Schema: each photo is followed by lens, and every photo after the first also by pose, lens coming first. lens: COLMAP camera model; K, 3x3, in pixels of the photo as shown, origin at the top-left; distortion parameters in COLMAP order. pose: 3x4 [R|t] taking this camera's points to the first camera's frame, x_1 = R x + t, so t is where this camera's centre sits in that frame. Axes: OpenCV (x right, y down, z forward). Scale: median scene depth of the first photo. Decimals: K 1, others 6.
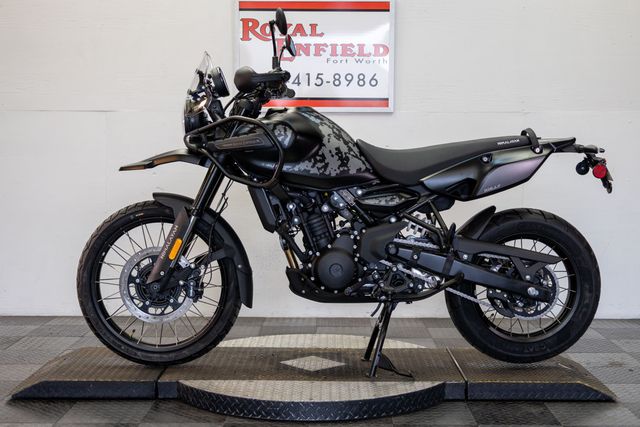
lens RADIAL K [[943.5, 0, 320.0], [0, 943.5, 213.5], [0, 0, 1]] dist [0.021682, 0.001513]
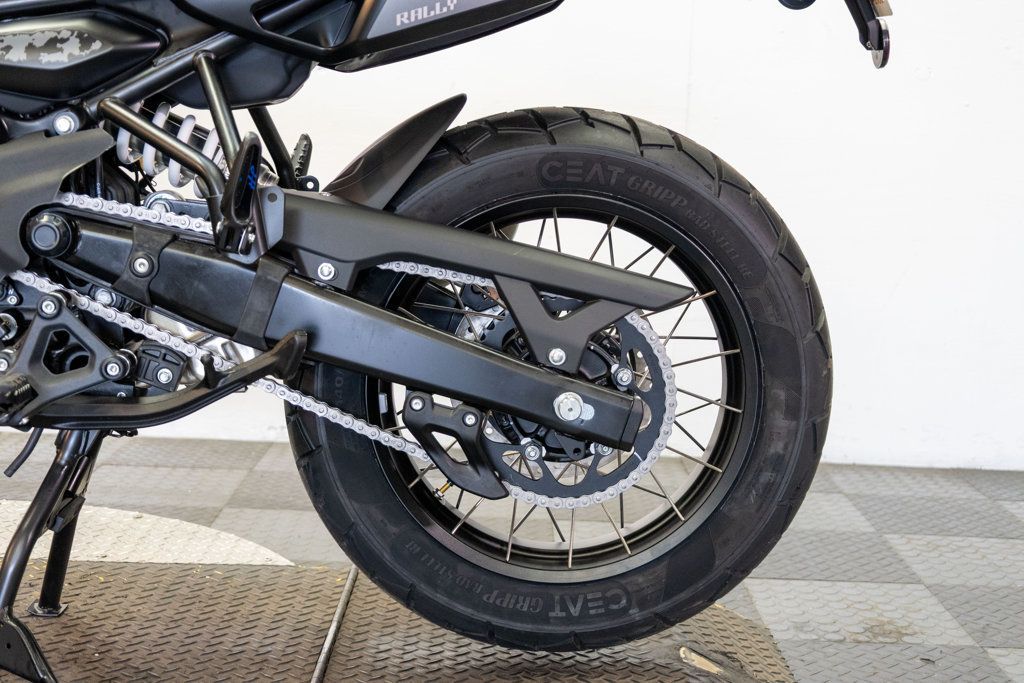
lens RADIAL K [[1509.6, 0, 512.0], [0, 1509.6, 341.5], [0, 0, 1]] dist [0.021682, 0.001513]
pose [[0.999307, 0.033924, 0.015317, 0.197108], [-0.034896, 0.997048, 0.068391, 0.033916], [-0.012952, -0.068878, 0.997541, 0.558335]]
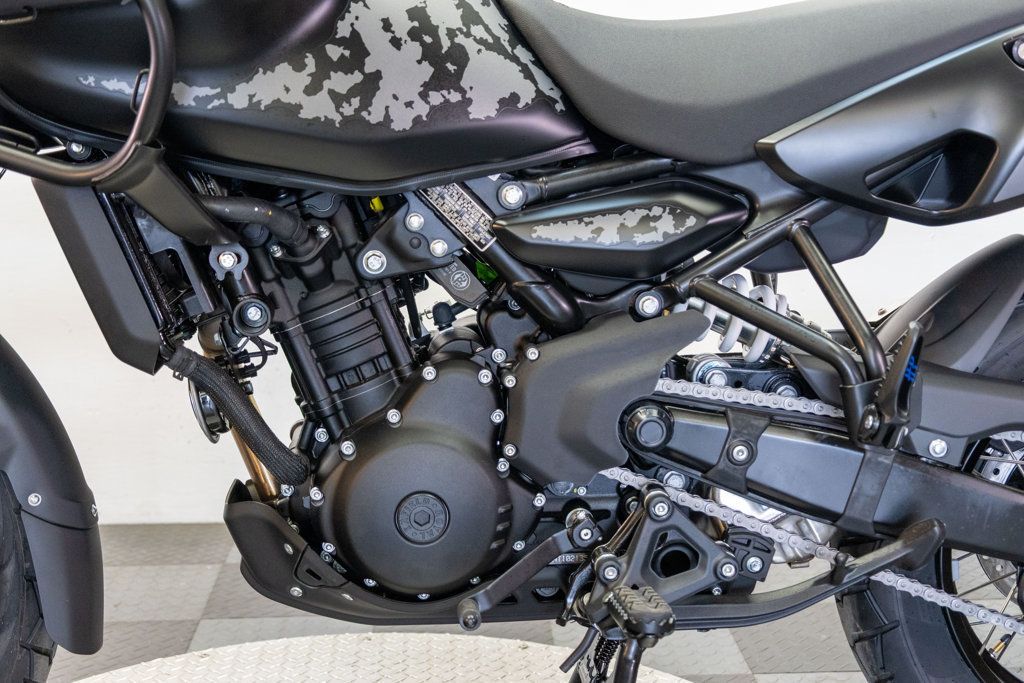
lens RADIAL K [[1518.6, 0, 512.0], [0, 1518.6, 341.5], [0, 0, 1]] dist [0.020404, 0.009266]
pose [[0.998121, -0.020175, 0.057858, 0.018042], [0.014535, 0.995247, 0.096297, -0.022351], [-0.059526, -0.095275, 0.993670, 0.596923]]
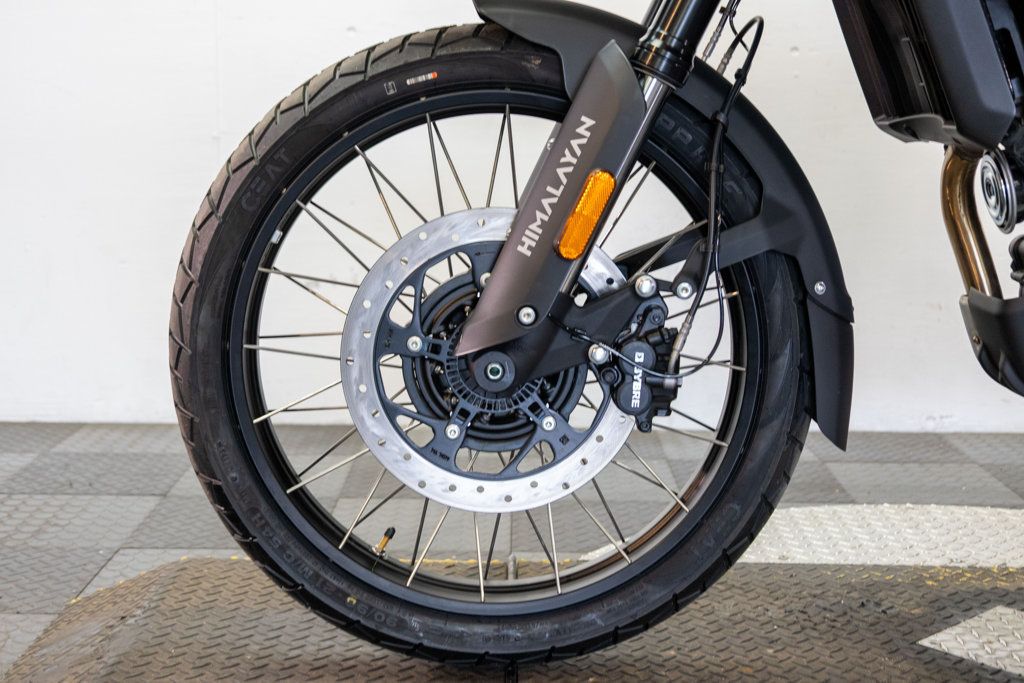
lens RADIAL K [[1518.6, 0, 512.0], [0, 1518.6, 341.5], [0, 0, 1]] dist [0.020404, 0.009266]
pose [[0.999928, 0.005018, 0.010860, -0.170388], [-0.005946, 0.996179, 0.087133, 0.034998], [-0.010381, -0.087191, 0.996137, 0.592745]]
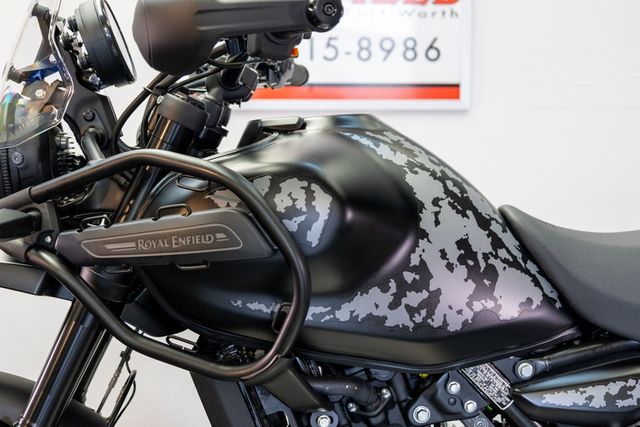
lens RADIAL K [[949.2, 0, 320.0], [0, 949.2, 213.5], [0, 0, 1]] dist [0.020404, 0.009266]
pose [[0.998956, -0.009974, 0.044577, -0.044867], [0.009141, 0.999780, 0.018860, -0.083784], [-0.044756, -0.018433, 0.998828, 0.656045]]
